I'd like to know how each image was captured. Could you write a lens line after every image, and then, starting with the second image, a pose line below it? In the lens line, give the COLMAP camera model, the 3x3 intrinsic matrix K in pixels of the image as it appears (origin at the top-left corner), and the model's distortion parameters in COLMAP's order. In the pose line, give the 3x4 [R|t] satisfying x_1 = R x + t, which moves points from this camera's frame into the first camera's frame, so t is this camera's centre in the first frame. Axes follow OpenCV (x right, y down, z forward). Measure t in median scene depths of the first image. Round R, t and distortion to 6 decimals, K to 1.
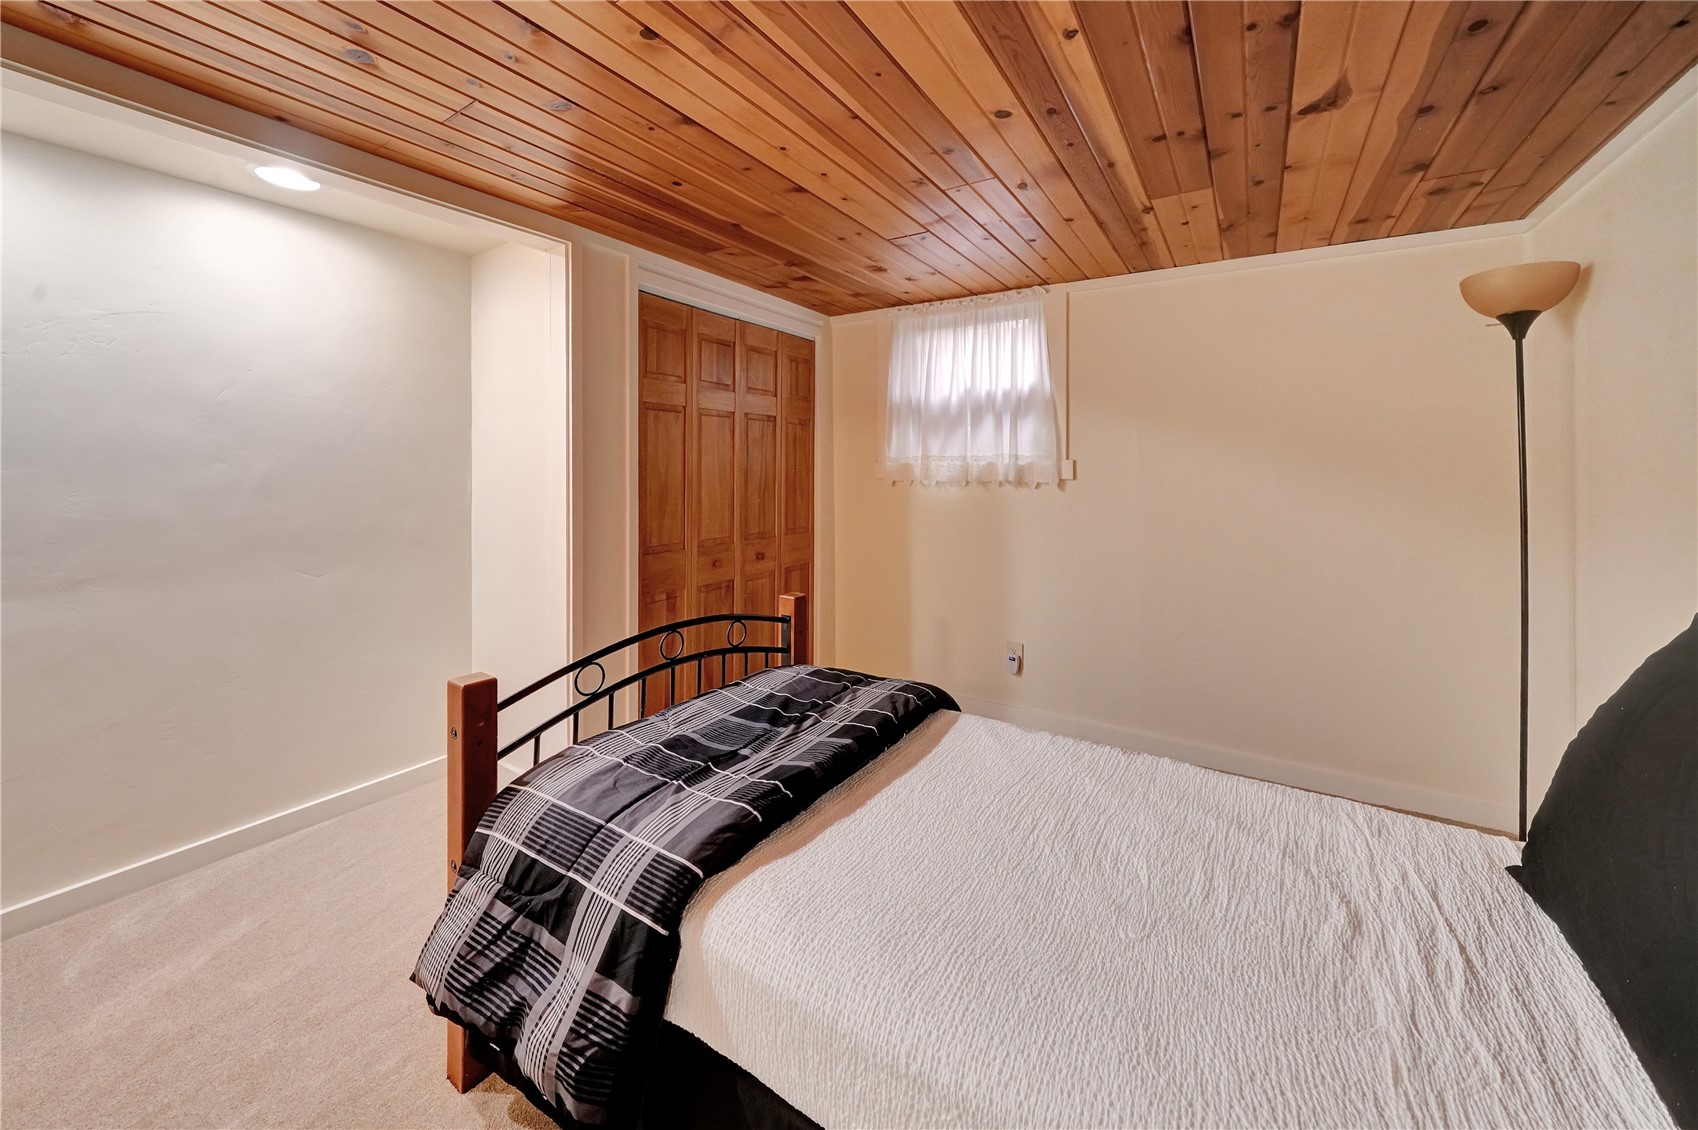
lens RADIAL K [[648.7, 0, 846.5], [0, 648.7, 466.1], [0, 0, 1]] dist [-0.023736, 0.000070]
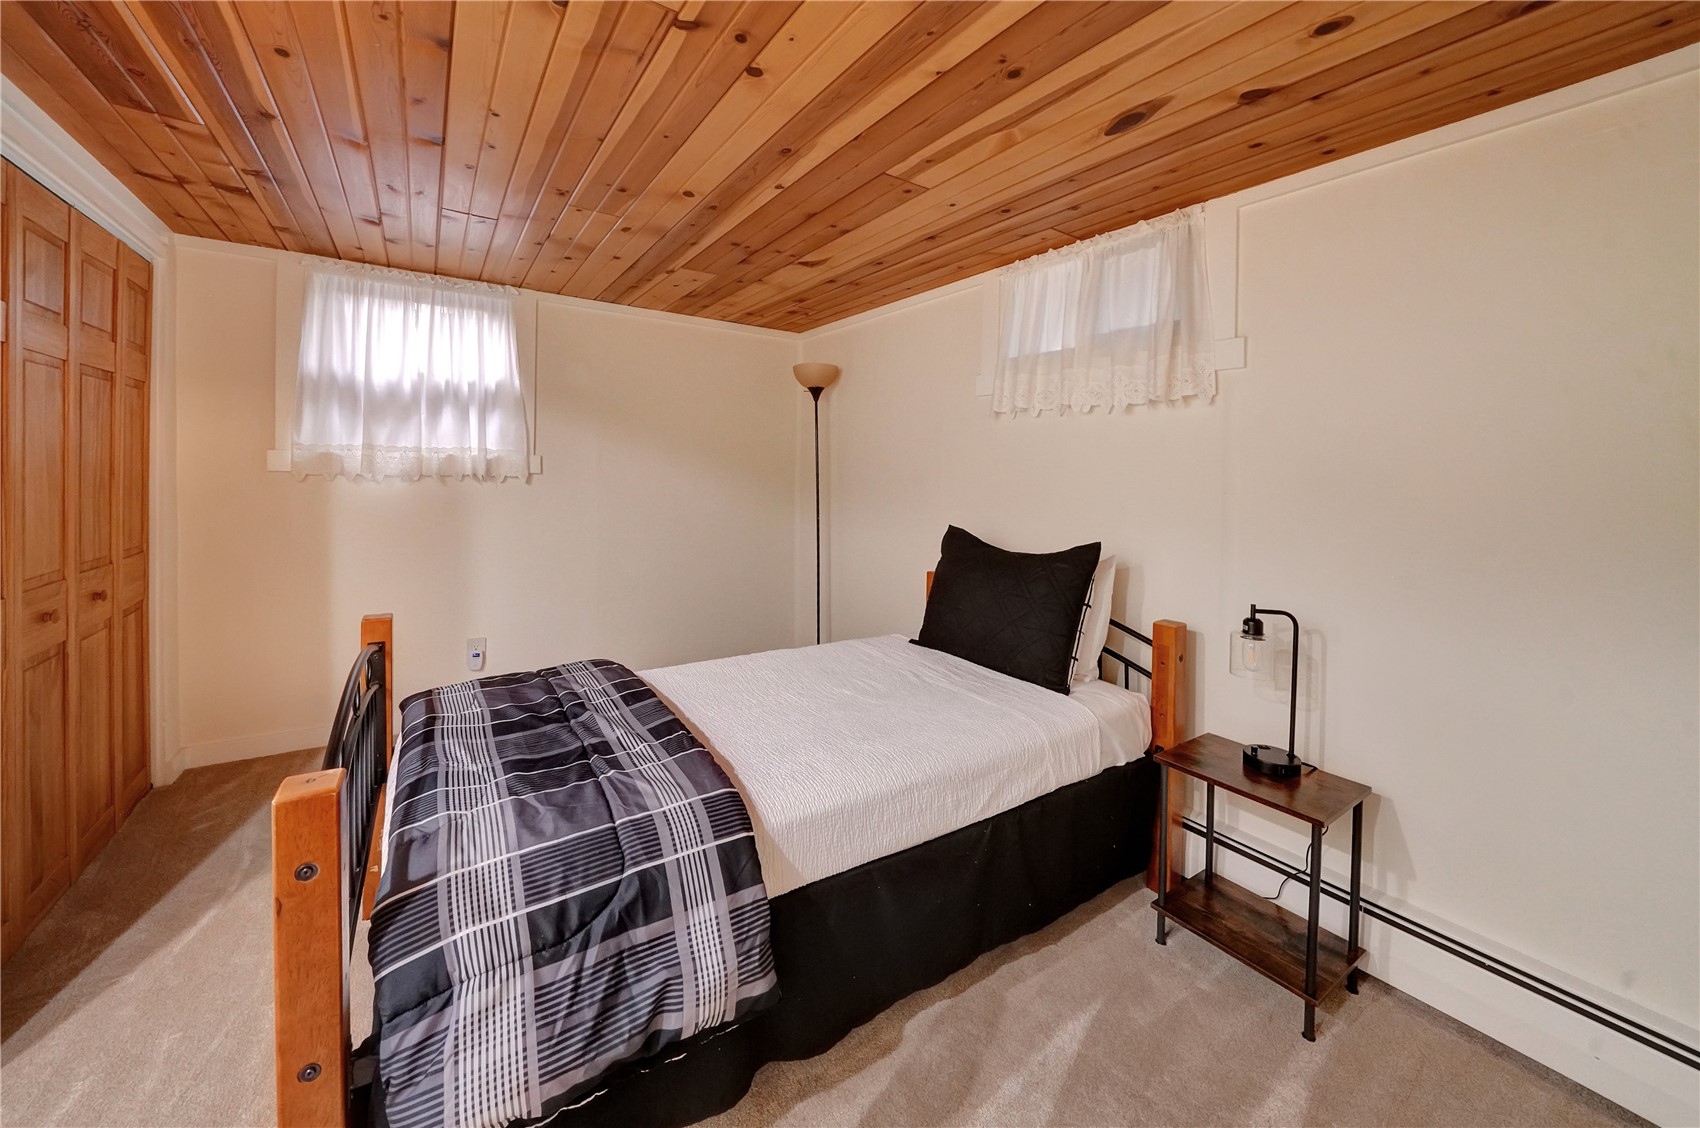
lens RADIAL K [[649.5, 0, 847.5], [0, 649.5, 464.9], [0, 0, 1]] dist [-0.023736, 0.000070]
pose [[0.364765, 0.012480, 0.931016, -0.451936], [-0.025063, 0.999679, -0.003581, -0.002899], [-0.930762, -0.022028, 0.364961, 0.117428]]
